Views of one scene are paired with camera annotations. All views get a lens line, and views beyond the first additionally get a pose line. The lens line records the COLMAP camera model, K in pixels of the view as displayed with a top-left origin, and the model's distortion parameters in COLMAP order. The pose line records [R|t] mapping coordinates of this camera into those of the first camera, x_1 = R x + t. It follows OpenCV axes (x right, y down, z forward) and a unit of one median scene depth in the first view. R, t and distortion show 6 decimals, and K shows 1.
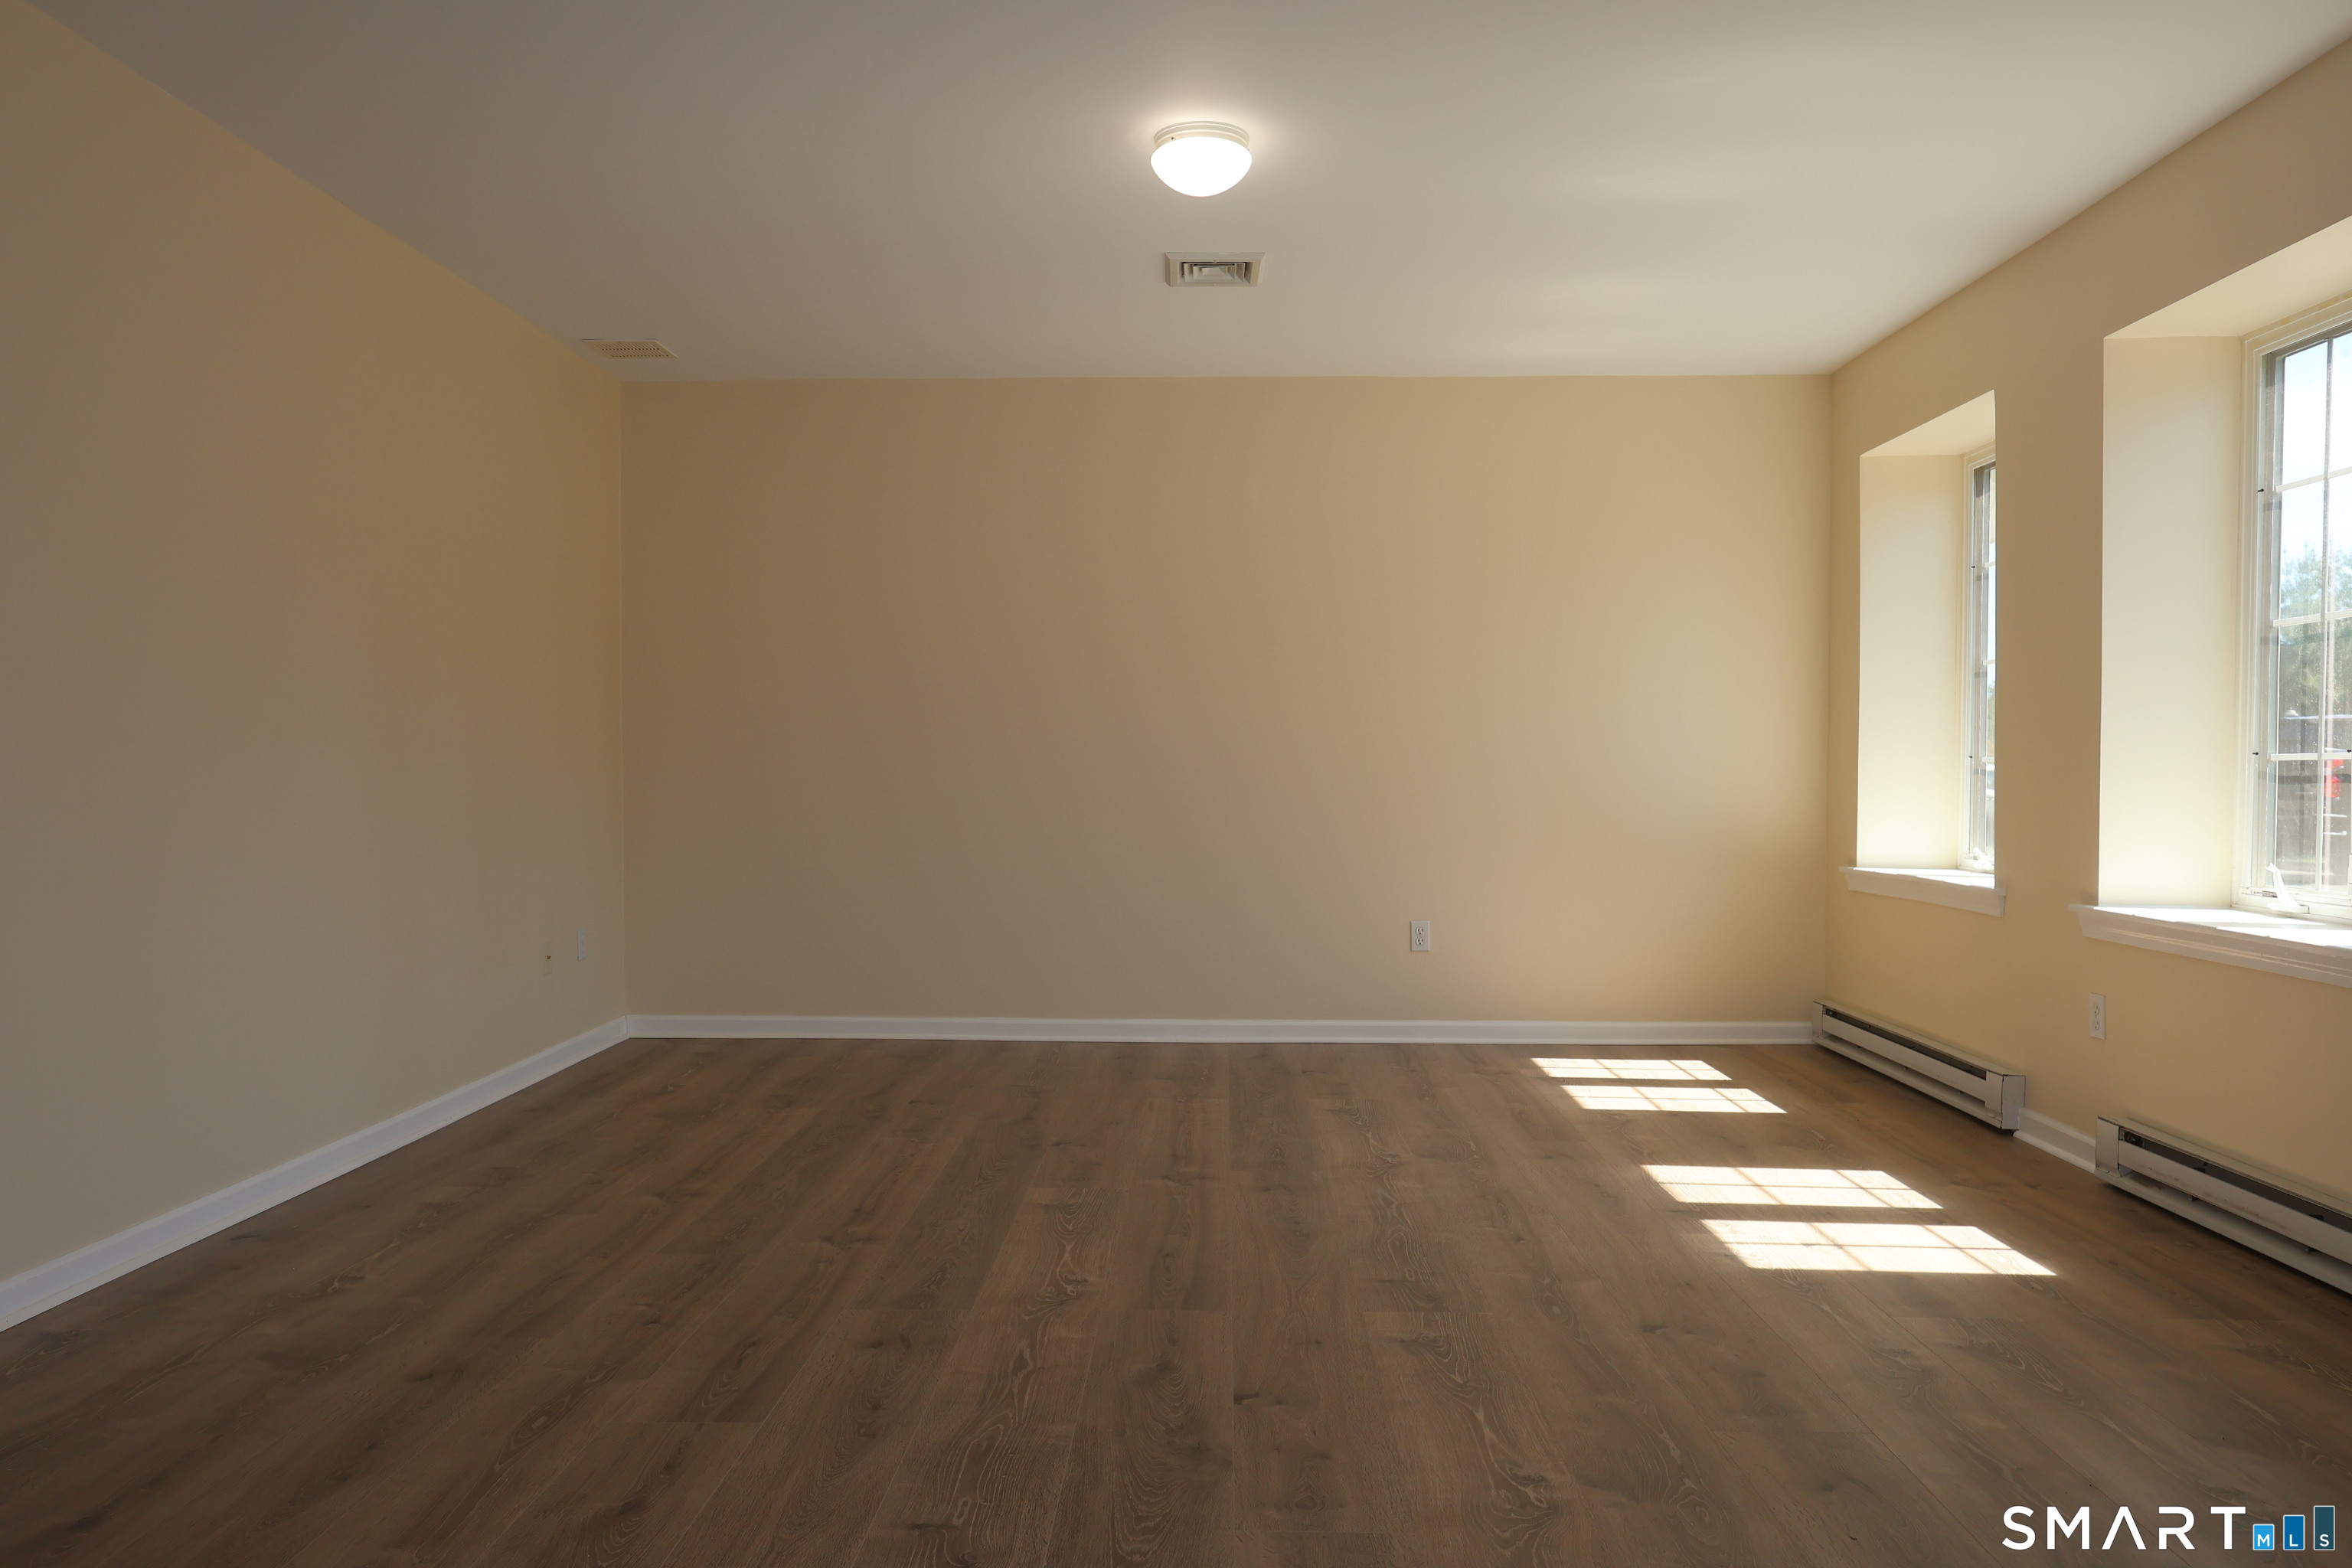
lens RADIAL K [[1701.1, 0, 1158.9], [0, 1701.1, 780.9], [0, 0, 1]] dist [0.000268, 0.002430]
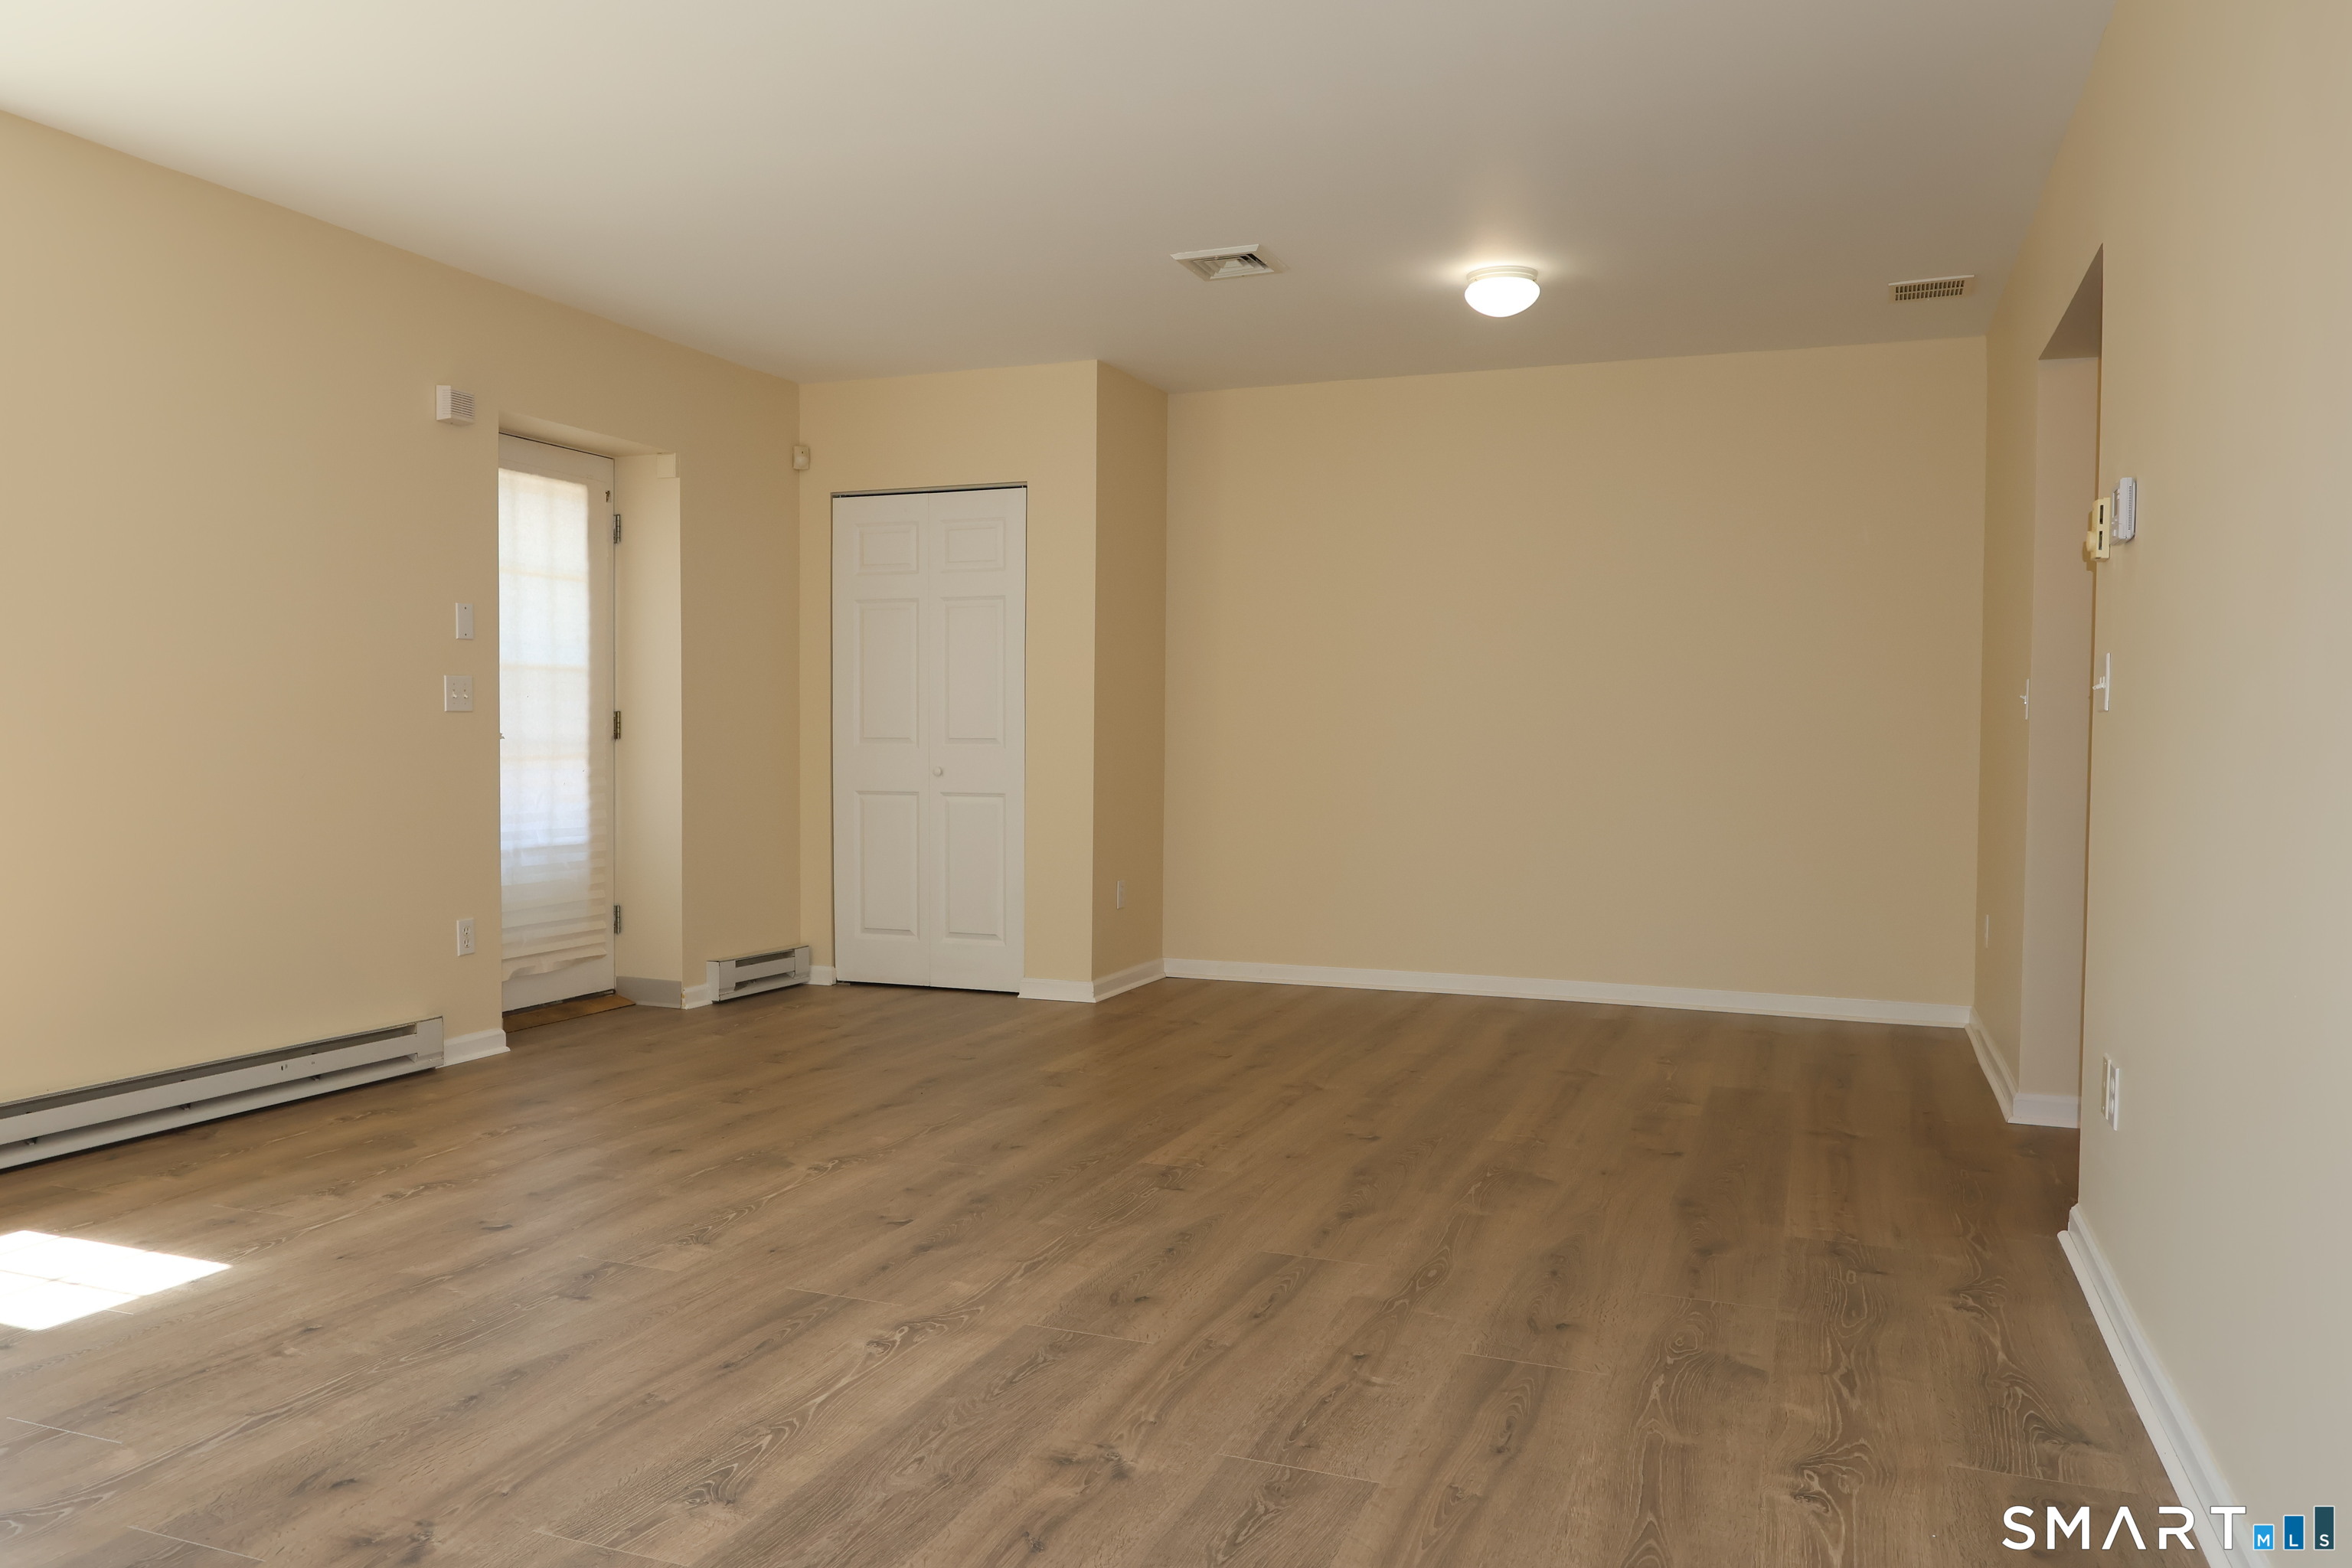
lens RADIAL K [[1701.1, 0, 1181.8], [0, 1701.1, 780.7], [0, 0, 1]] dist [0.000268, 0.002430]
pose [[-0.946984, -0.014210, 0.320968, -0.428111], [-0.003989, 0.999464, 0.032478, -0.013925], [-0.321257, 0.029476, -0.946533, 1.627242]]
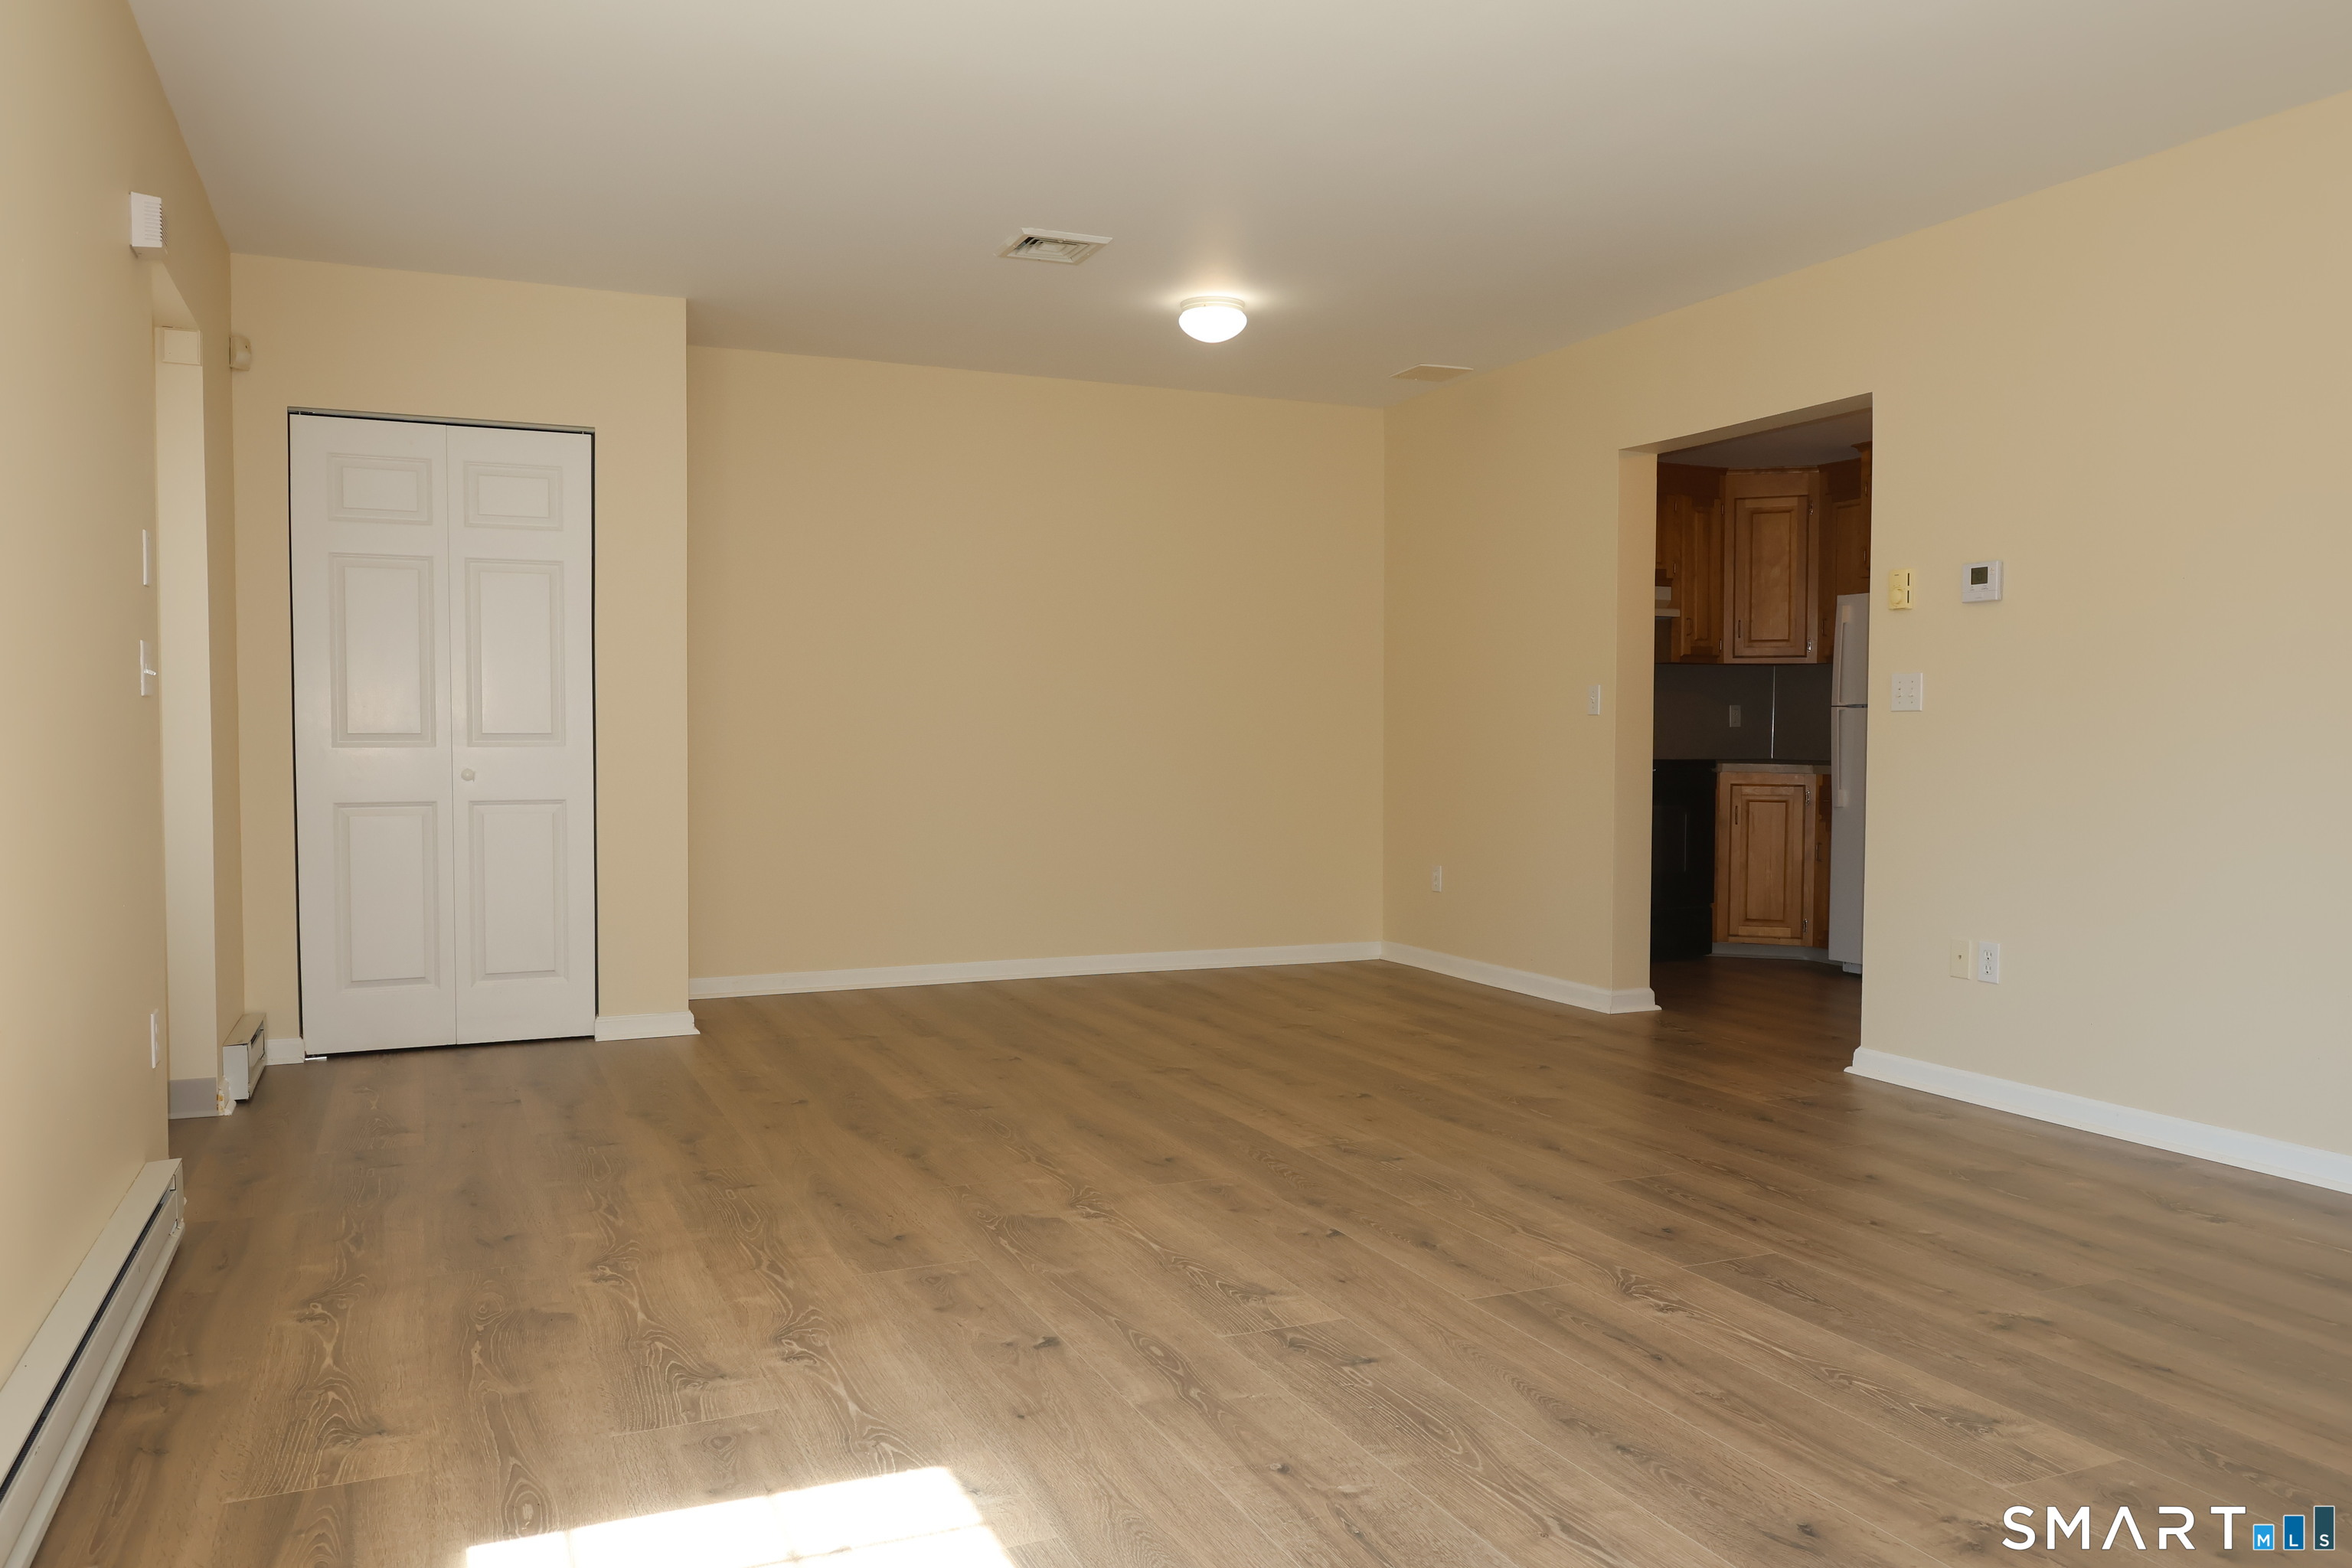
lens RADIAL K [[1701.1, 0, 1192.4], [0, 1701.1, 703.3], [0, 0, 1]] dist [0.000268, 0.002430]
pose [[-0.894396, -0.009313, -0.447179, 0.536597], [-0.005447, 0.999936, -0.009931, -0.012313], [0.447243, -0.006446, -0.894389, 1.572325]]
